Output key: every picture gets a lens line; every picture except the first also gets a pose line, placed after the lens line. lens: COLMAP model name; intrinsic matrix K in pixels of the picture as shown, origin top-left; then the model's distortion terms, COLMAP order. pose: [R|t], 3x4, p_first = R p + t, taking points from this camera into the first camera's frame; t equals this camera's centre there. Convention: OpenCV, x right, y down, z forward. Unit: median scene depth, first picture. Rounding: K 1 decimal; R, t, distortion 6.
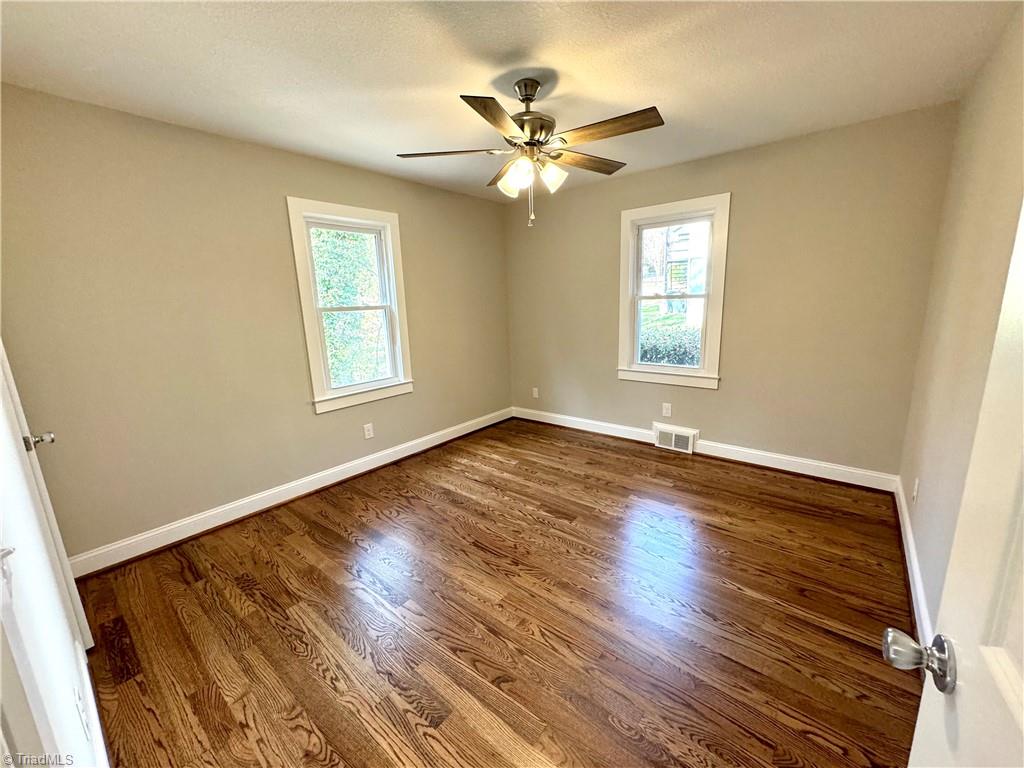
lens RADIAL K [[414.5, 0, 533.6], [0, 414.5, 383.9], [0, 0, 1]] dist [0.000259, 0.001084]
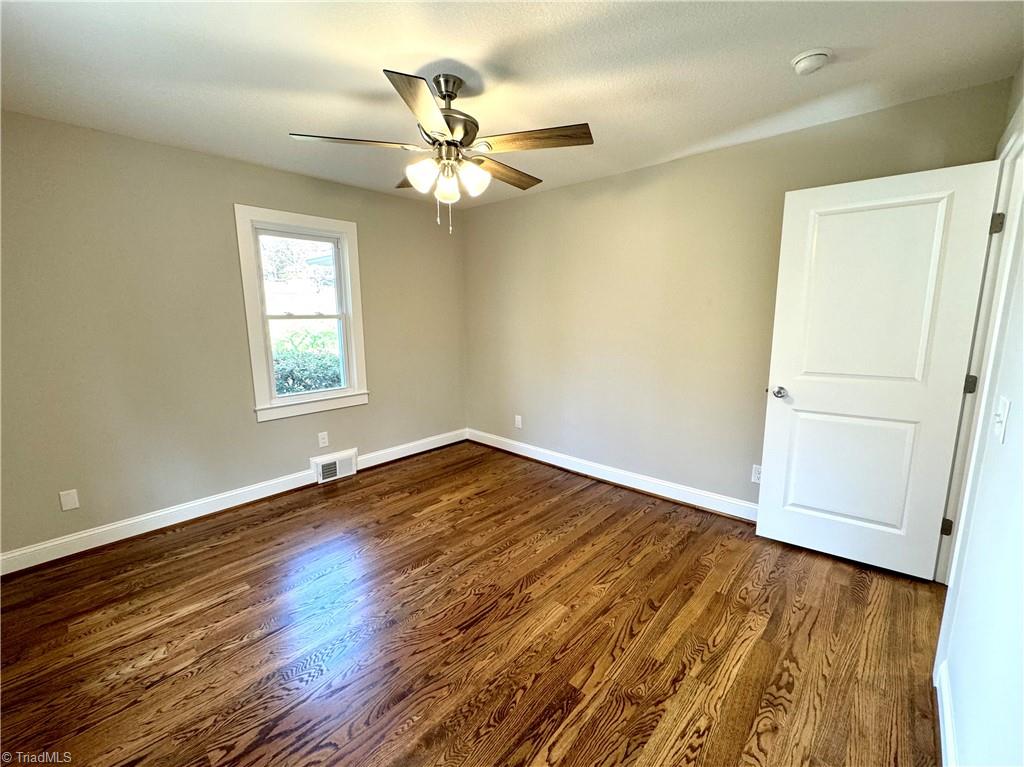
lens RADIAL K [[414.5, 0, 512.7], [0, 414.5, 381.9], [0, 0, 1]] dist [0.000259, 0.001084]
pose [[0.081385, -0.135927, 0.987370, -0.643519], [0.204385, 0.971880, 0.116947, -0.099797], [-0.975502, 0.192286, 0.106878, 0.576003]]
